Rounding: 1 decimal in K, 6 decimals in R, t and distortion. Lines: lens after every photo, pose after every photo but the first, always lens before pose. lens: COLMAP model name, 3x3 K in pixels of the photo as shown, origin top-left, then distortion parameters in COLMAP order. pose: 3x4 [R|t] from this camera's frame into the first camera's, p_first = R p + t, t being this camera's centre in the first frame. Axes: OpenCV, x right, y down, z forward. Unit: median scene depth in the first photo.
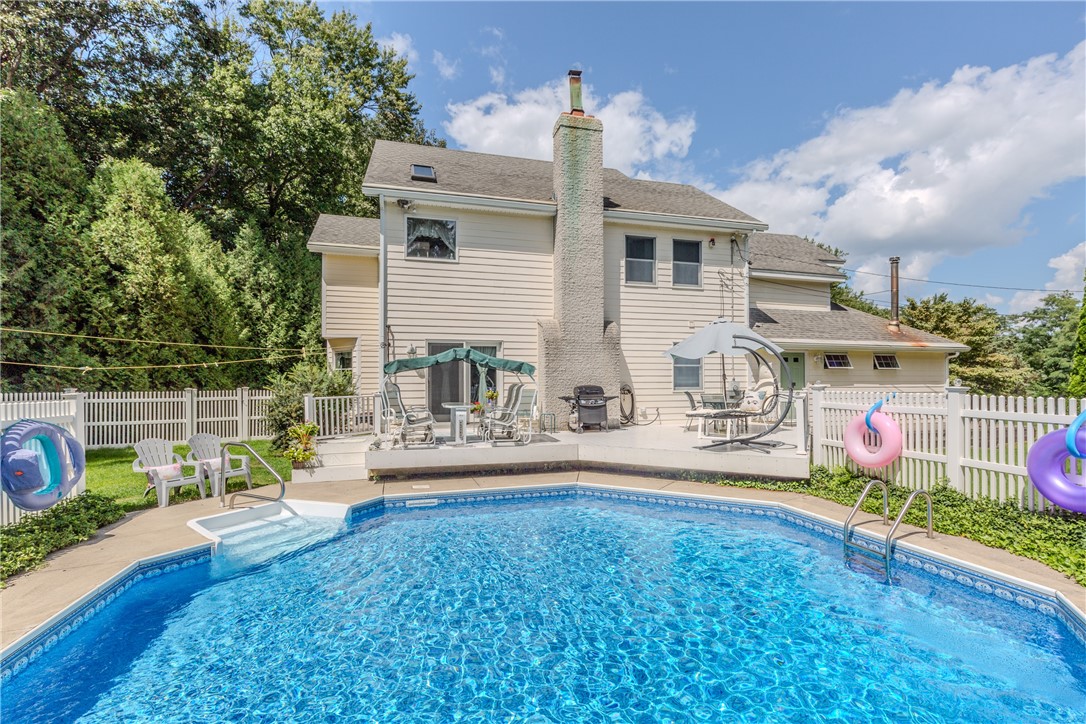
lens RADIAL K [[498.8, 0, 549.9], [0, 498.8, 378.0], [0, 0, 1]] dist [0.002951, 0.000247]
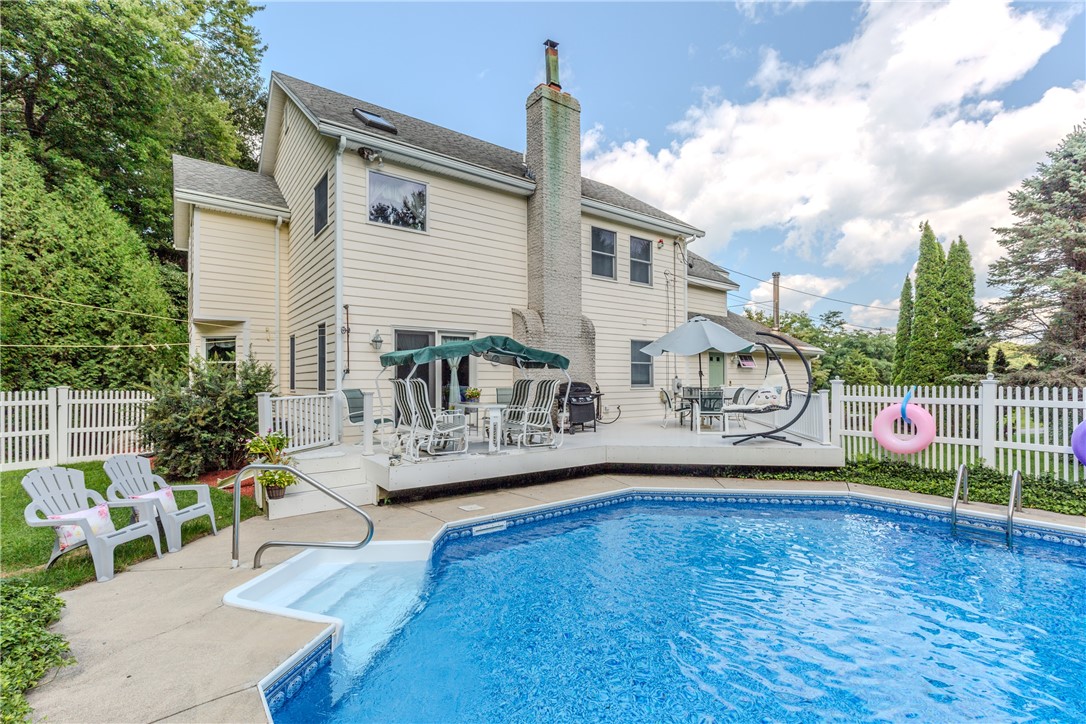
lens RADIAL K [[498.8, 0, 549.9], [0, 498.8, 378.0], [0, 0, 1]] dist [0.002951, 0.000247]
pose [[0.932621, 0.002718, 0.360848, -0.264543], [-0.002441, 0.999996, -0.001225, 0.007492], [-0.360850, 0.000262, 0.932624, 0.131583]]
